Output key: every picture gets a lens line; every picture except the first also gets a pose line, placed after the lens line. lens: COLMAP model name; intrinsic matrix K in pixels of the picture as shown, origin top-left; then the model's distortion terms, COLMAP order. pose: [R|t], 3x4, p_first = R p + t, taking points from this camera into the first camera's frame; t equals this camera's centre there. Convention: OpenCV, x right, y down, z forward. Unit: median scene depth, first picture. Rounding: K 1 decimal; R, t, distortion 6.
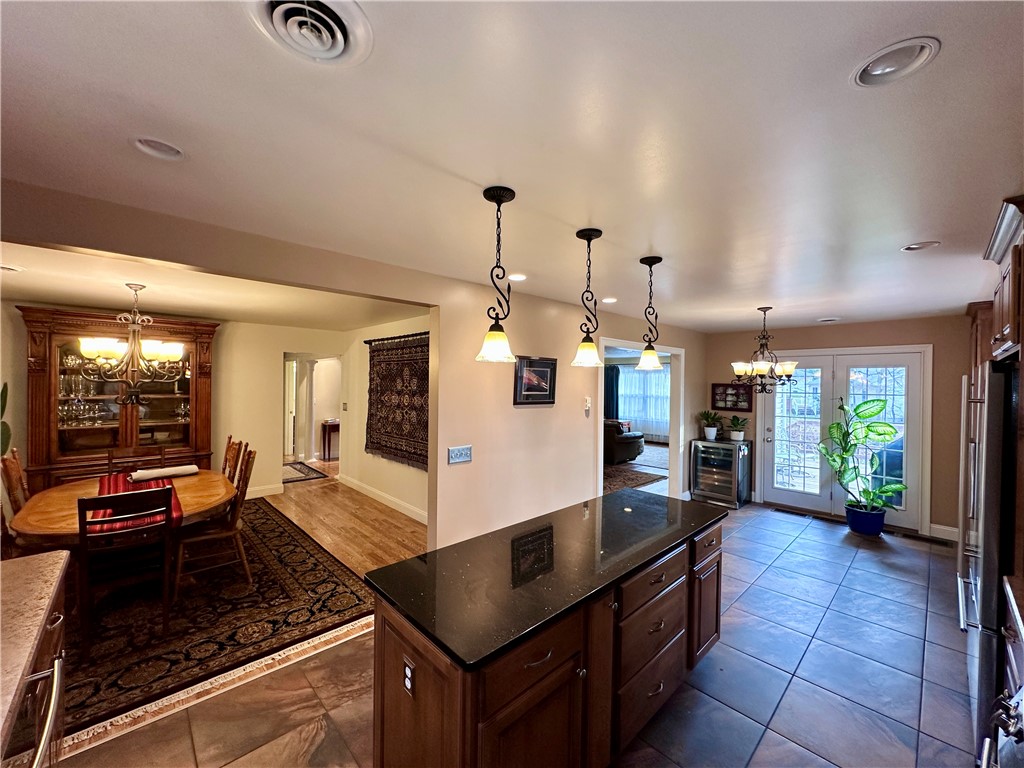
lens RADIAL K [[407.9, 0, 513.2], [0, 407.9, 384.3], [0, 0, 1]] dist [-0.002455, -0.000037]
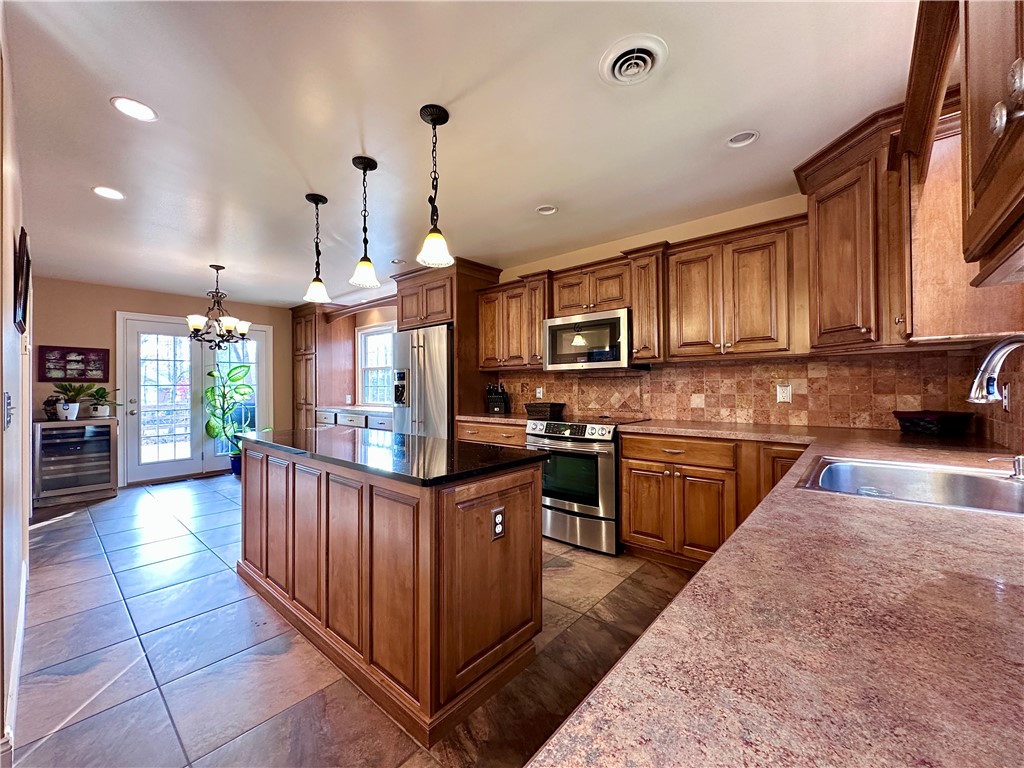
lens RADIAL K [[407.9, 0, 513.2], [0, 407.9, 384.3], [0, 0, 1]] dist [-0.002455, -0.000037]
pose [[-0.105716, -0.005272, 0.994382, -0.395128], [0.014159, 0.999877, 0.006807, 0.091669], [-0.994296, 0.014799, -0.105628, 0.302874]]
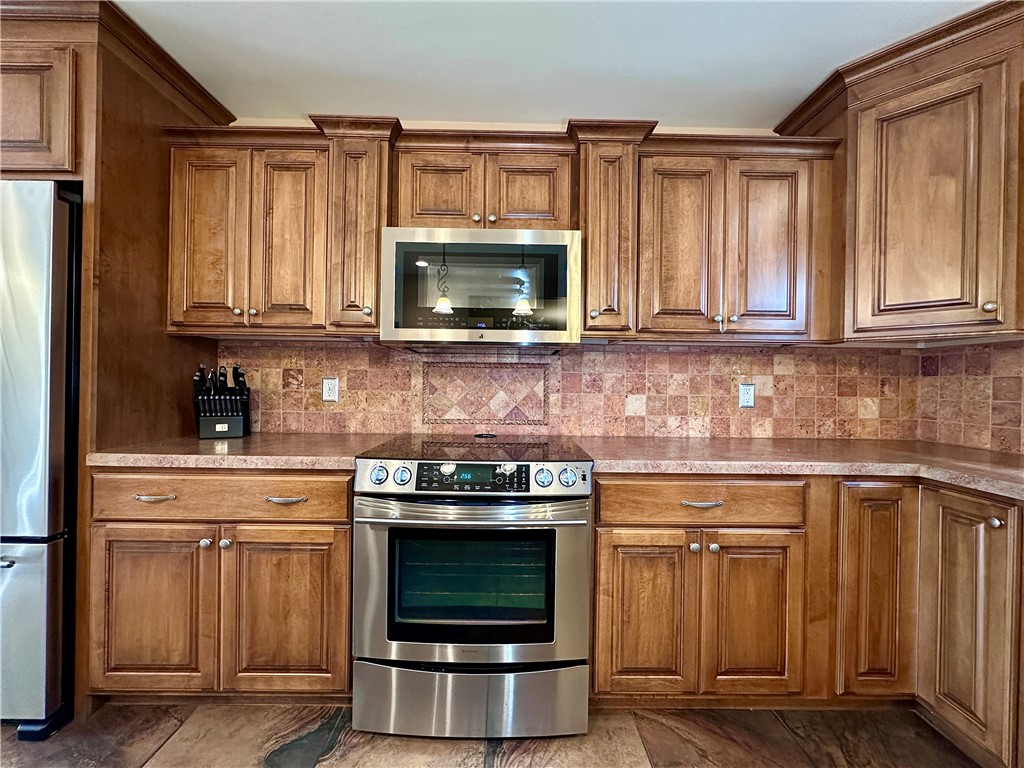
lens RADIAL K [[407.9, 0, 513.2], [0, 407.9, 384.3], [0, 0, 1]] dist [-0.002455, -0.000037]
pose [[-0.733689, -0.024383, 0.679048, 0.010016], [-0.018139, 0.999703, 0.016298, 0.099951], [-0.679243, -0.000359, -0.733913, 0.336917]]
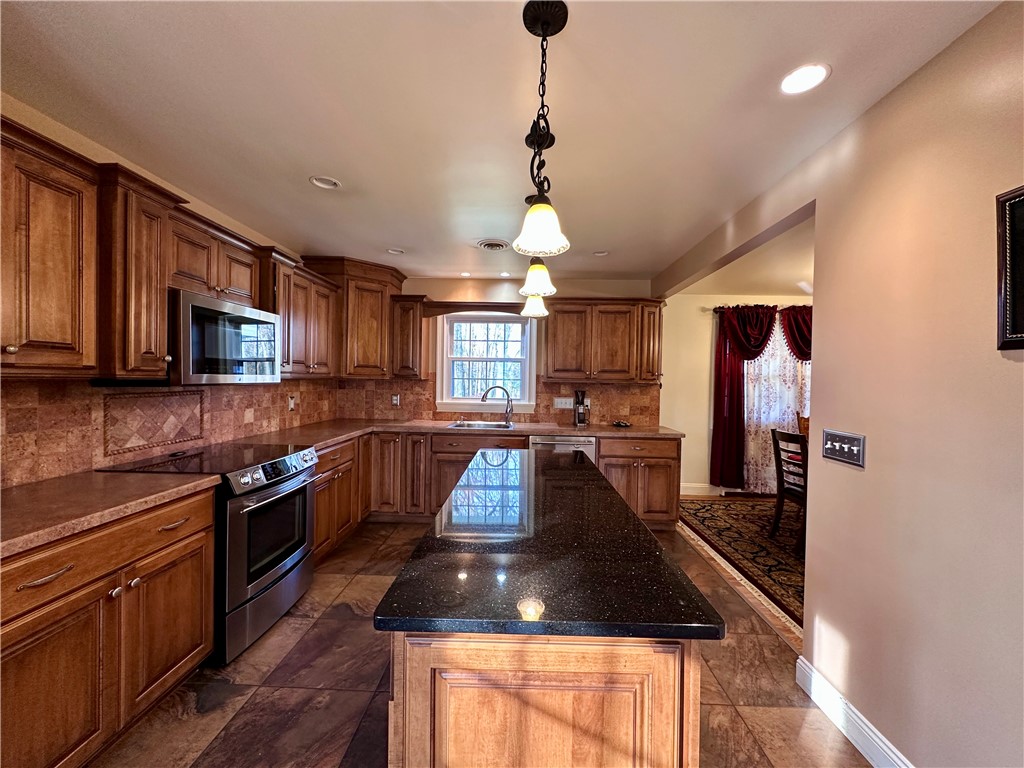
lens RADIAL K [[407.9, 0, 513.2], [0, 407.9, 384.3], [0, 0, 1]] dist [-0.002455, -0.000037]
pose [[-0.705080, -0.015079, -0.708967, 0.348769], [-0.031306, 0.999461, 0.009876, 0.060038], [0.708436, 0.029158, -0.705172, 0.661342]]
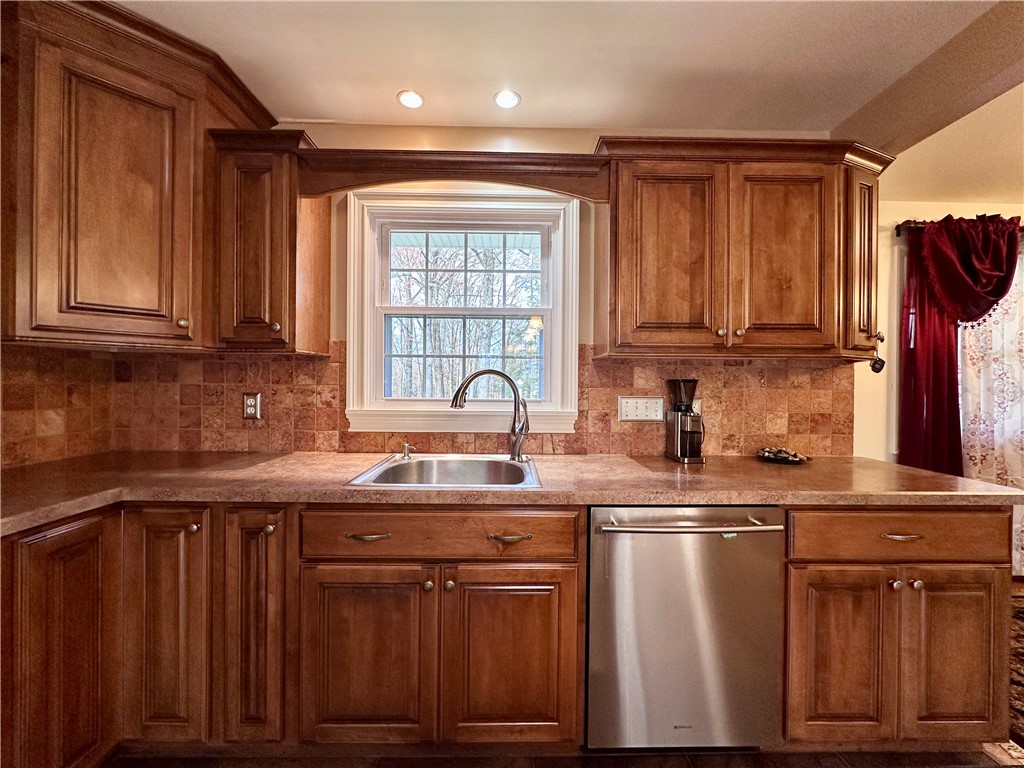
lens RADIAL K [[407.9, 0, 513.2], [0, 407.9, 384.3], [0, 0, 1]] dist [-0.002455, -0.000037]
pose [[-0.671557, -0.015453, -0.740791, 0.018252], [-0.021400, 0.999770, -0.001454, 0.085702], [0.740643, 0.014877, -0.671734, 0.291171]]
